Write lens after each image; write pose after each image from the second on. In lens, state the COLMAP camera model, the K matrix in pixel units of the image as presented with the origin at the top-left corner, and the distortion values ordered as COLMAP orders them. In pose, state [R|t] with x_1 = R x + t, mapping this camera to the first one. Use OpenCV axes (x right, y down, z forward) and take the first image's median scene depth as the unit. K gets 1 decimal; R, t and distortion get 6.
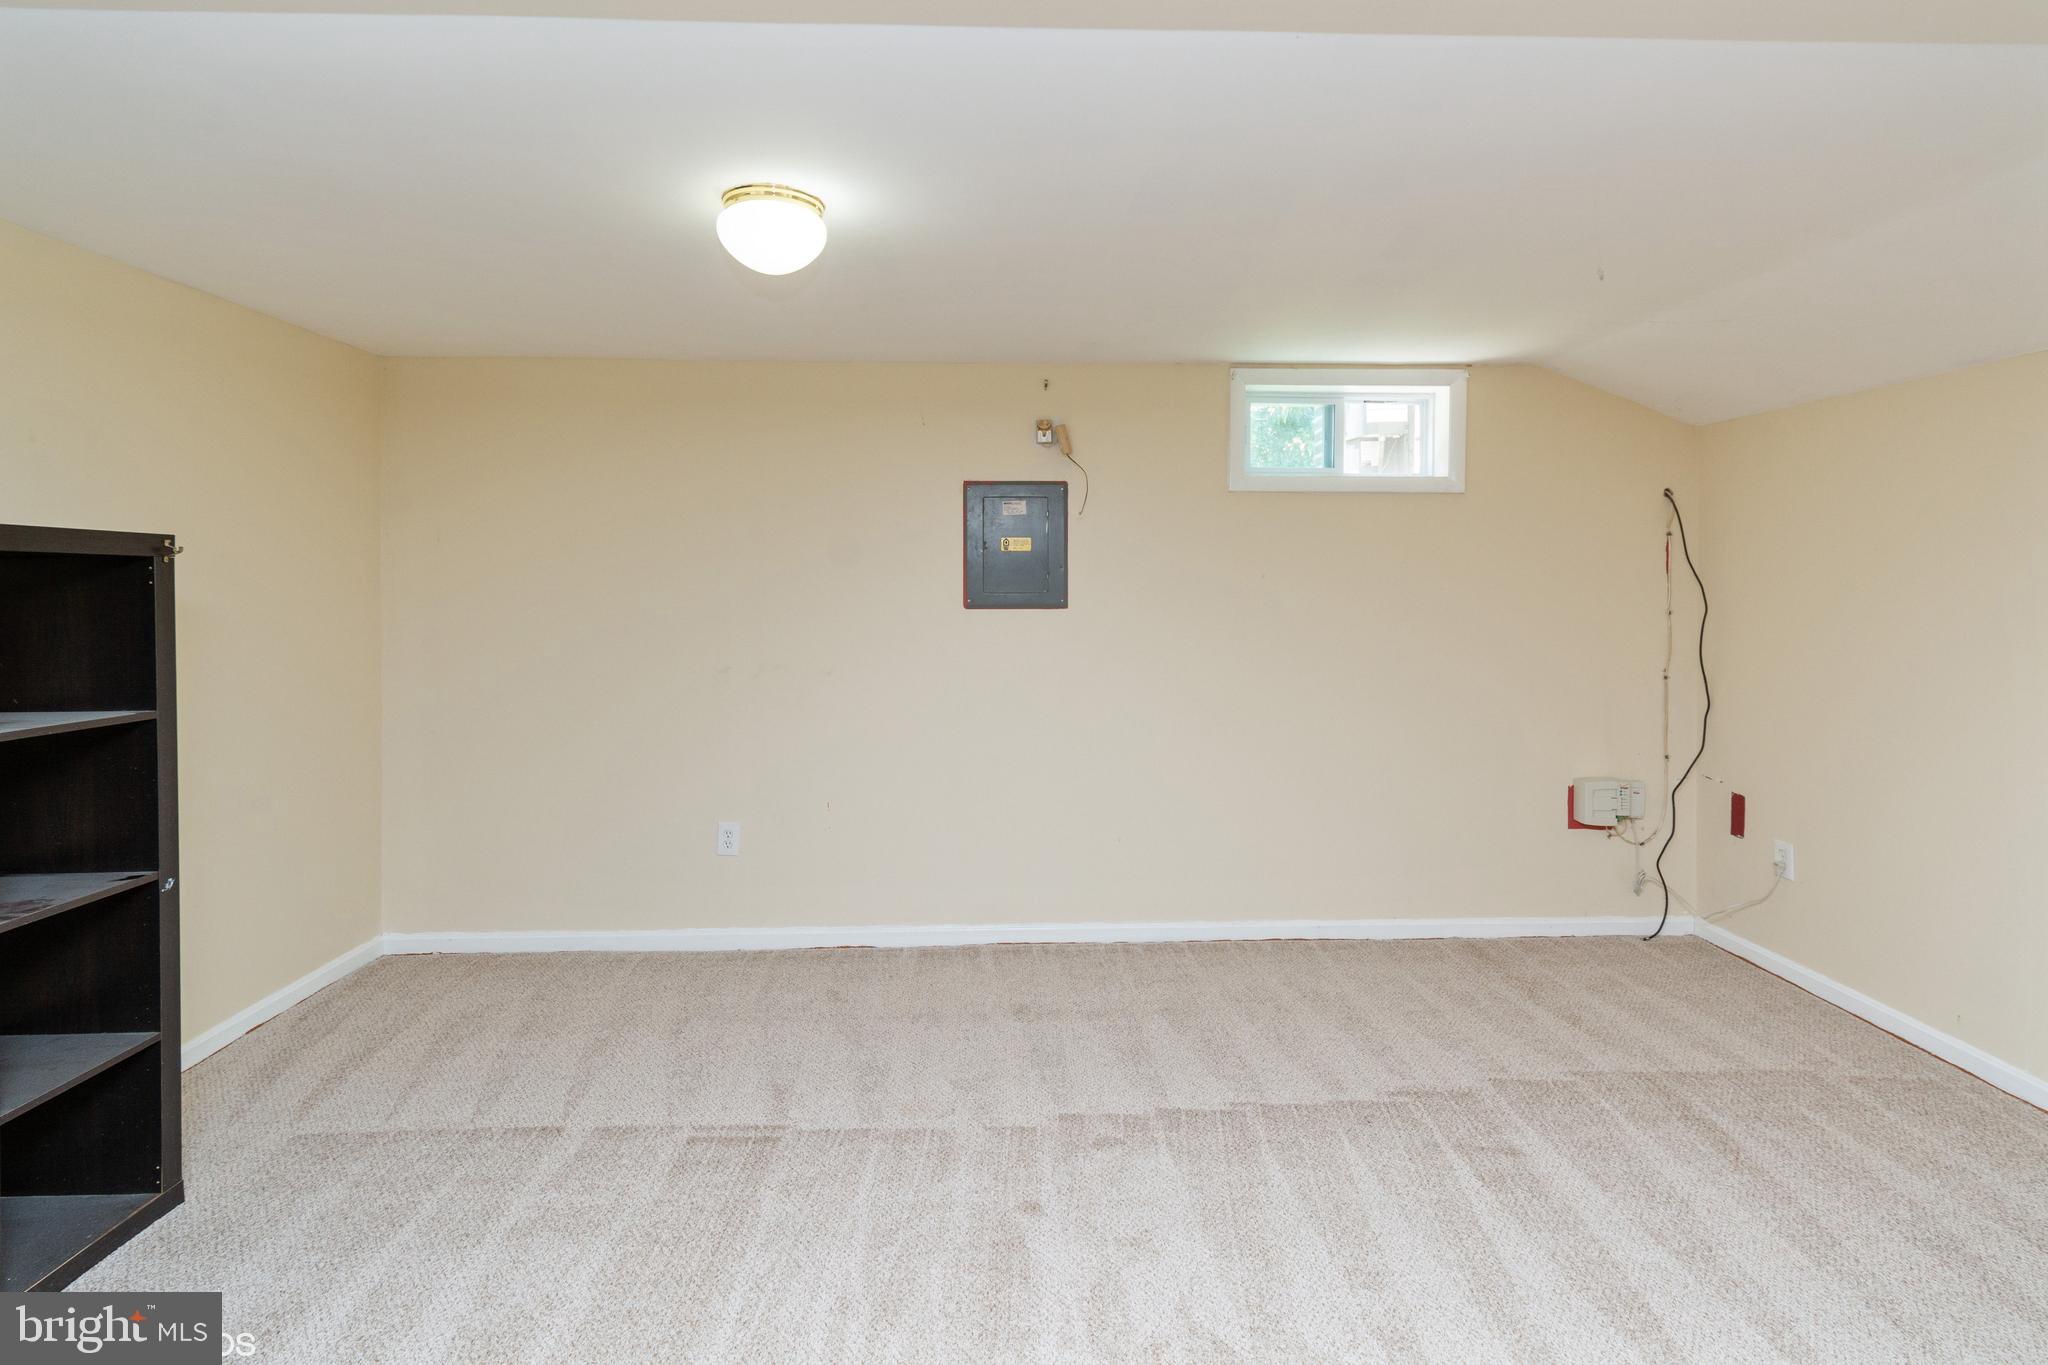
lens RADIAL K [[959.6, 0, 1027.9], [0, 959.6, 591.7], [0, 0, 1]] dist [0.001233, -0.000389]
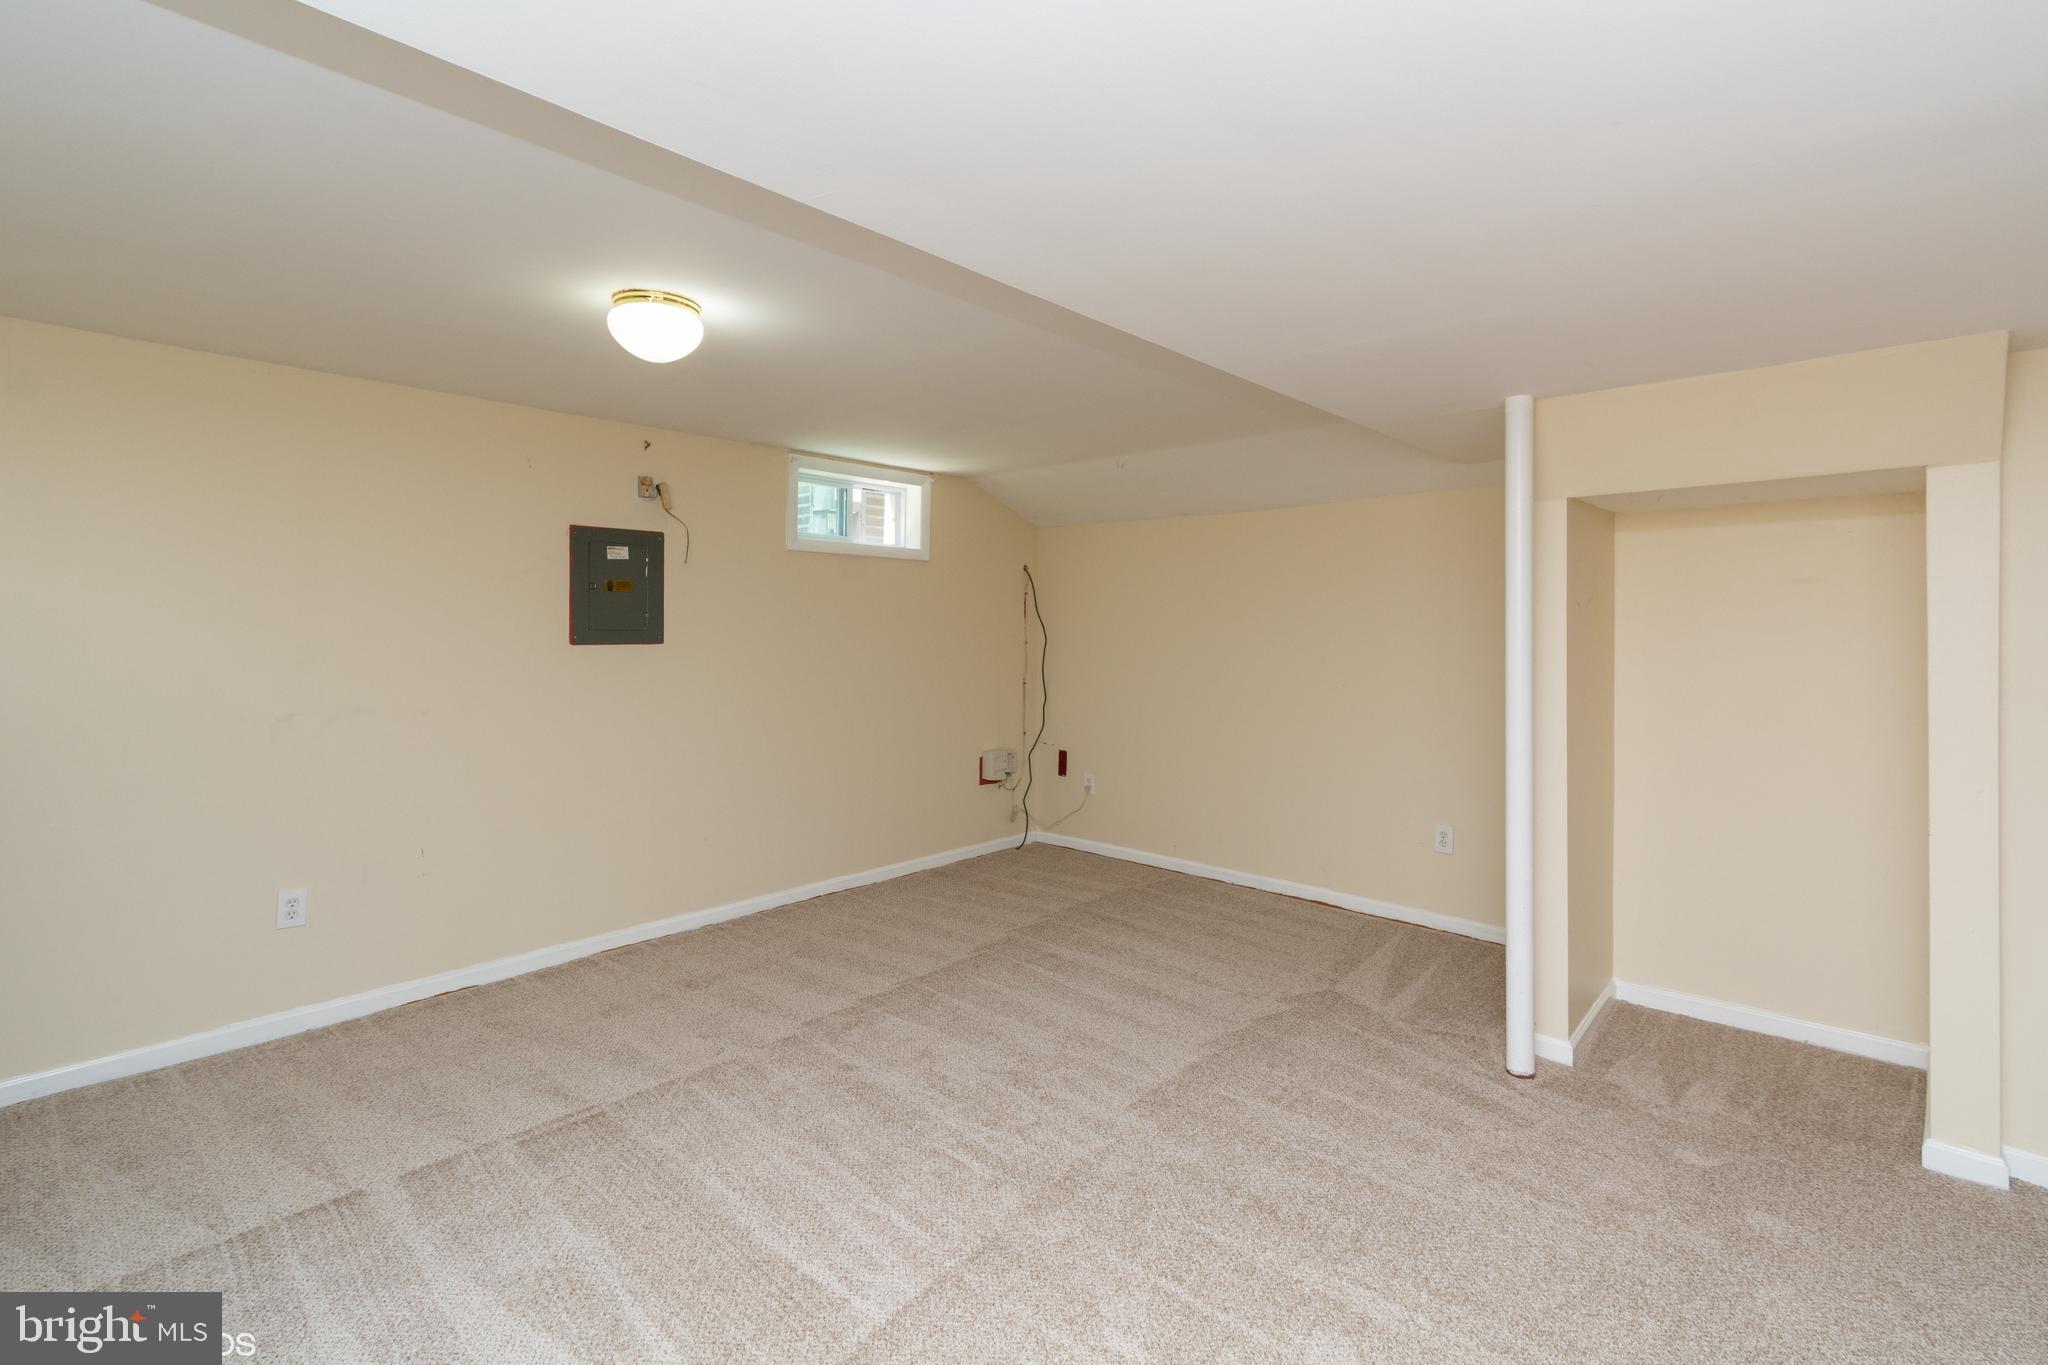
lens RADIAL K [[916.7, 0, 1022.4], [0, 916.7, 627.0], [0, 0, 1]] dist [0.000564, -0.000148]
pose [[0.701119, 0.003209, 0.713037, -0.447639], [-0.000322, 0.999991, -0.004184, 0.002254], [-0.713044, 0.002704, 0.701114, -0.070974]]
